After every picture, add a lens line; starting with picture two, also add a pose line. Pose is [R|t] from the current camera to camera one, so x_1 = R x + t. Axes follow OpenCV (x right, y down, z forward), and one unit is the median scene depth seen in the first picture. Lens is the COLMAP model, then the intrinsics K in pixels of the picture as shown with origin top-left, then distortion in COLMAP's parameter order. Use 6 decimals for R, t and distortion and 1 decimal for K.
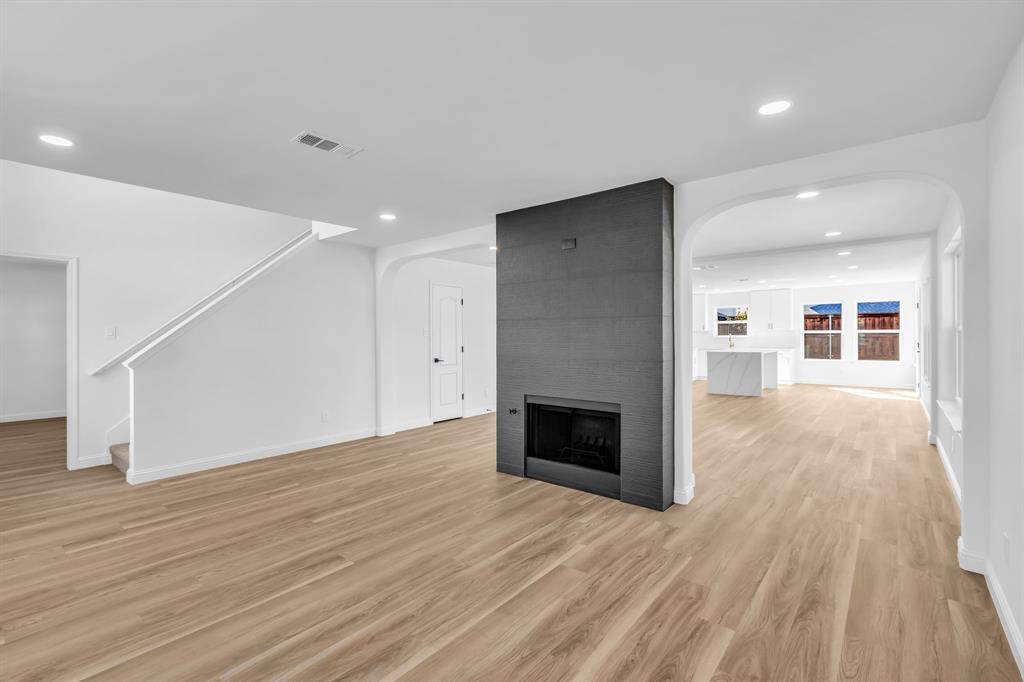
lens RADIAL K [[465.8, 0, 493.4], [0, 465.8, 336.6], [0, 0, 1]] dist [-0.001967, -0.000553]
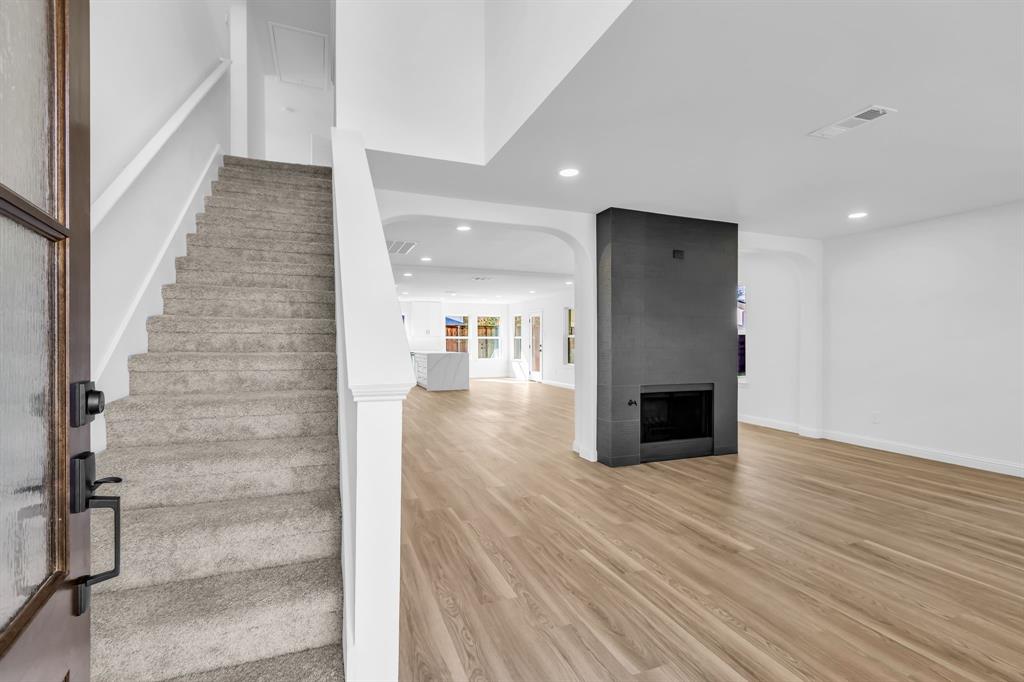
lens RADIAL K [[461.5, 0, 506.6], [0, 461.5, 346.7], [0, 0, 1]] dist [0.000147, -0.000912]
pose [[0.472121, -0.001000, 0.881533, -1.115423], [-0.001339, 0.999997, 0.001851, 0.037543], [-0.881533, -0.002054, 0.472119, 0.857543]]
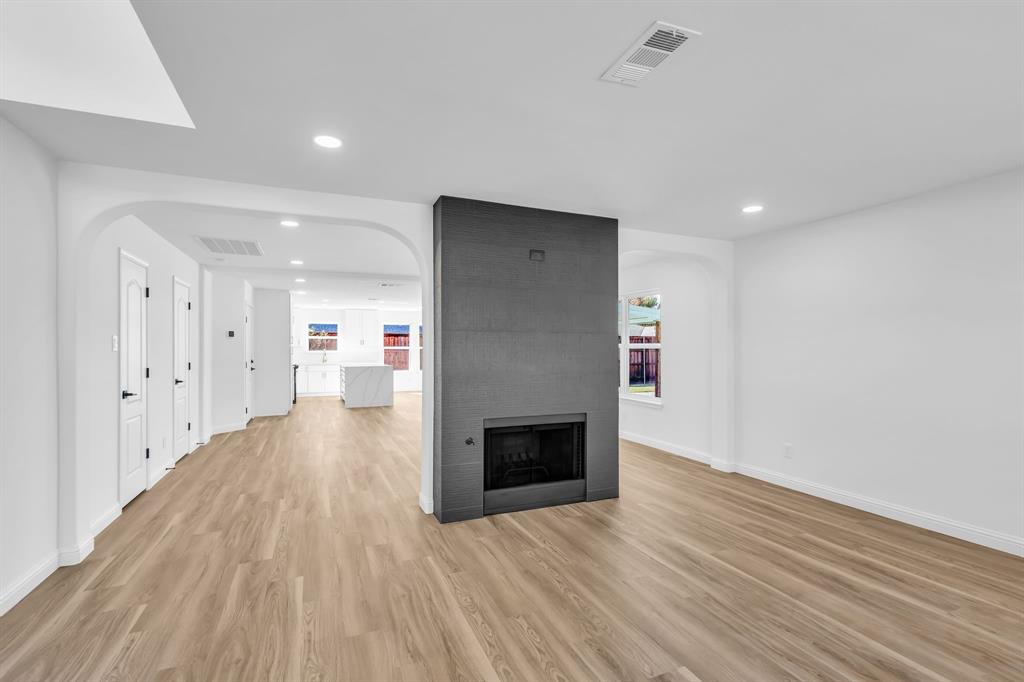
lens RADIAL K [[464.0, 0, 506.7], [0, 464.0, 348.8], [0, 0, 1]] dist [0.000380, 0.000206]
pose [[0.449047, 0.006161, 0.893487, -0.744775], [0.000594, 0.999974, -0.007194, 0.002641], [-0.893508, 0.003761, 0.449031, 0.645817]]
